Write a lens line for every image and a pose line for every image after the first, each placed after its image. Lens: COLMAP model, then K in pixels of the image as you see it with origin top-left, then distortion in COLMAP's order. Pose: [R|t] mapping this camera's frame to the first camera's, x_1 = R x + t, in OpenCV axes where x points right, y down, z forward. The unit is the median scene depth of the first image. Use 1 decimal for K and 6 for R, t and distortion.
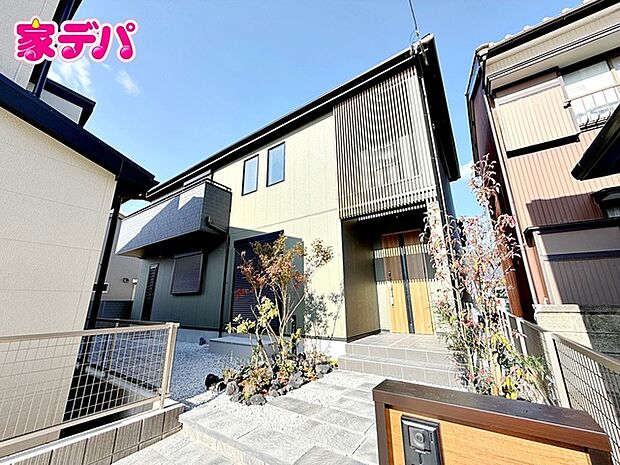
lens RADIAL K [[248.1, 0, 314.2], [0, 248.1, 230.8], [0, 0, 1]] dist [0.008457, 0.000785]
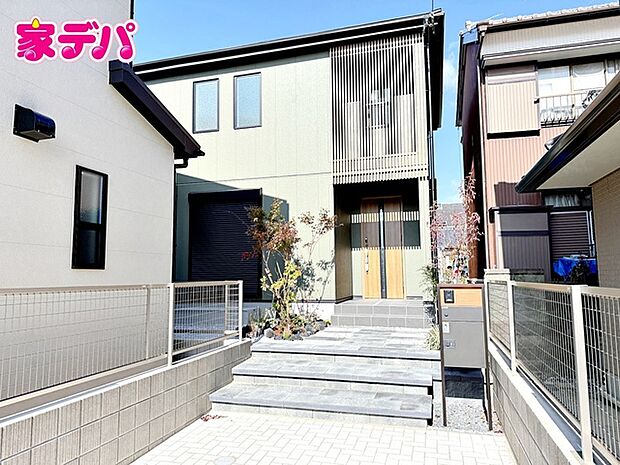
lens RADIAL K [[437.5, 0, 307.7], [0, 437.5, 231.8], [0, 0, 1]] dist [0.006746, -0.015148]
pose [[0.953755, 0.032037, 0.298873, -0.515692], [-0.086169, 0.981713, 0.169749, -0.153212], [-0.287970, -0.187652, 0.939074, -0.625697]]
